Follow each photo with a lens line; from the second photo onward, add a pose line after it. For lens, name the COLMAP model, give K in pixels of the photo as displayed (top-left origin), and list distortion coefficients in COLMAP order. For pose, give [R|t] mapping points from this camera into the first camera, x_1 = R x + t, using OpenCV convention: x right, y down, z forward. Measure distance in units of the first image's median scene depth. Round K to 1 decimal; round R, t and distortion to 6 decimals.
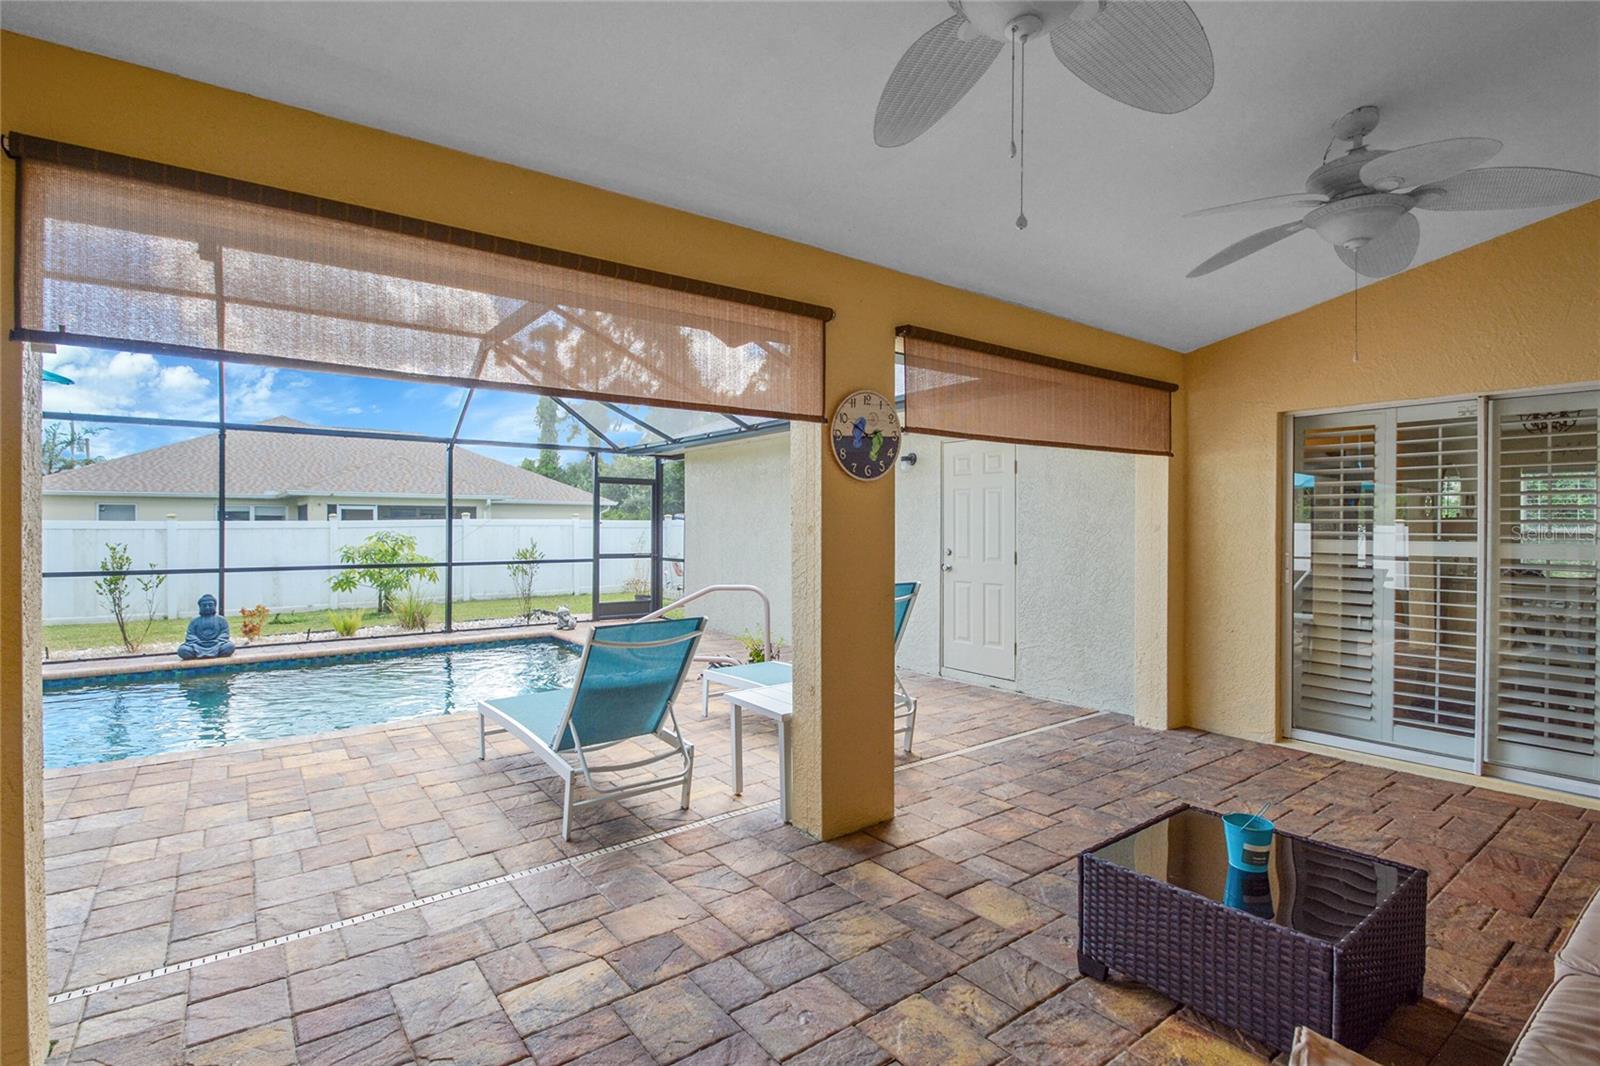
lens RADIAL K [[744.5, 0, 768.6], [0, 744.5, 527.8], [0, 0, 1]] dist [-0.012357, -0.008429]
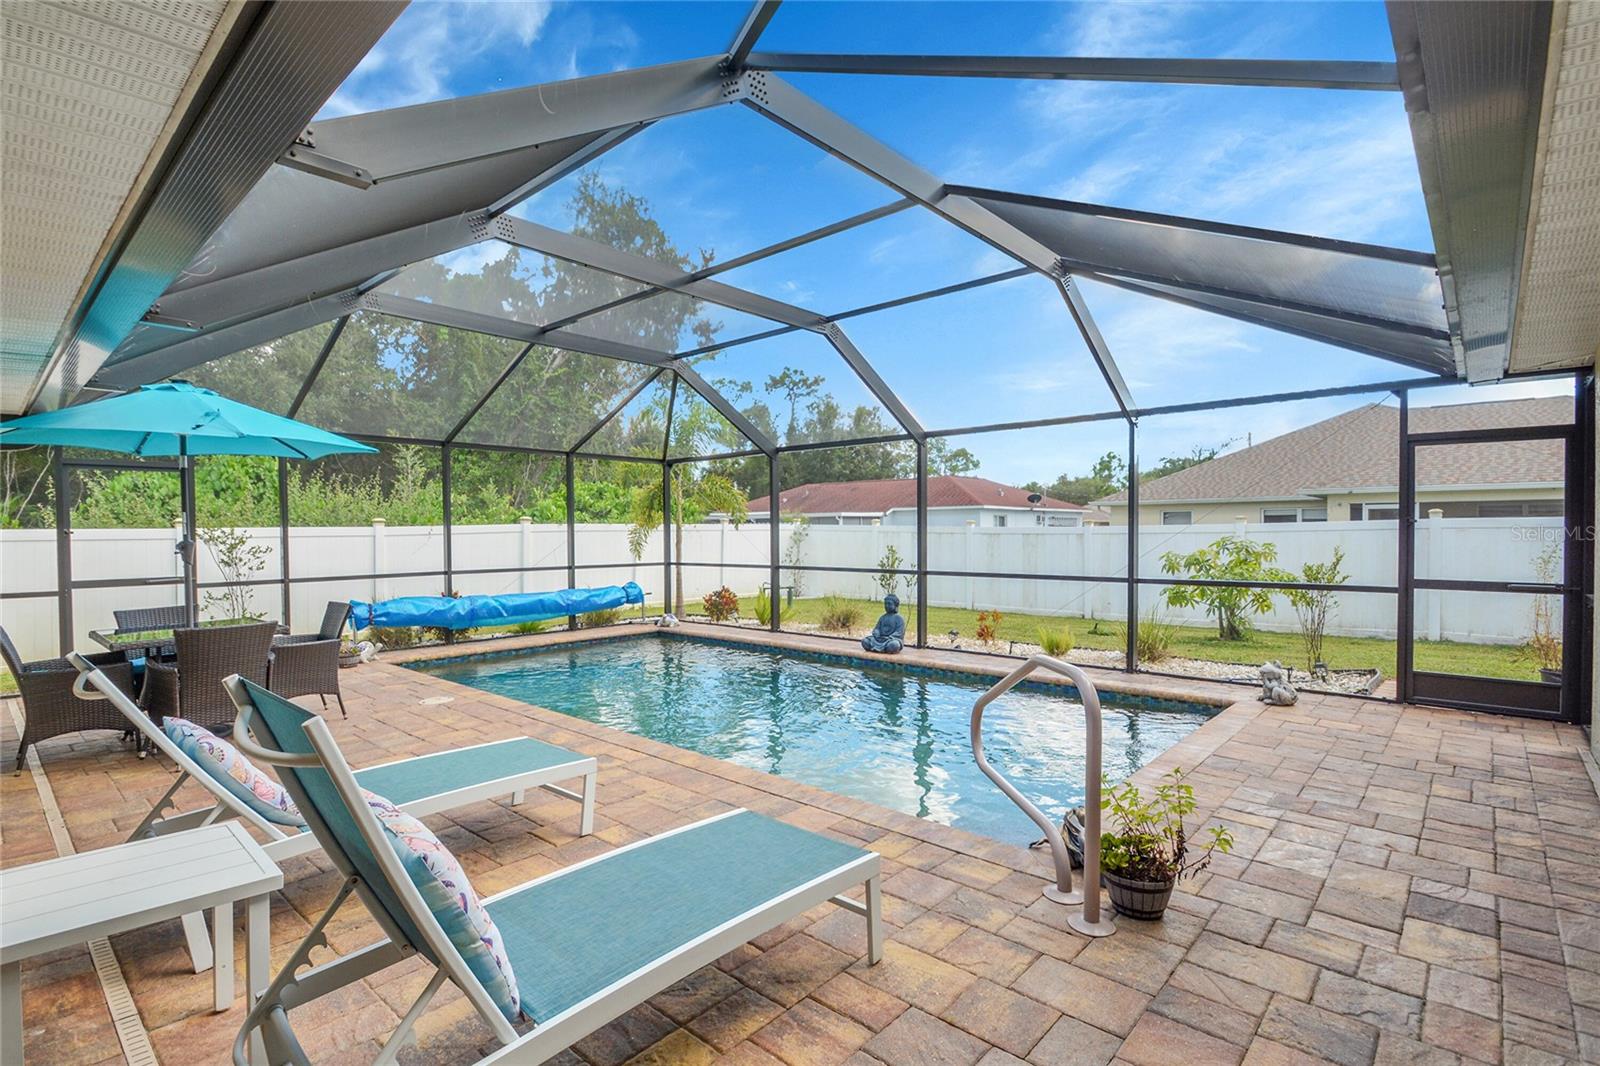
lens RADIAL K [[744.5, 0, 803.7], [0, 744.5, 539.0], [0, 0, 1]] dist [-0.012357, -0.008429]
pose [[0.189353, 0.005772, -0.981892, 0.335027], [0.002848, 0.999975, 0.006427, 0.002573], [0.981905, -0.004013, 0.189332, 0.781147]]
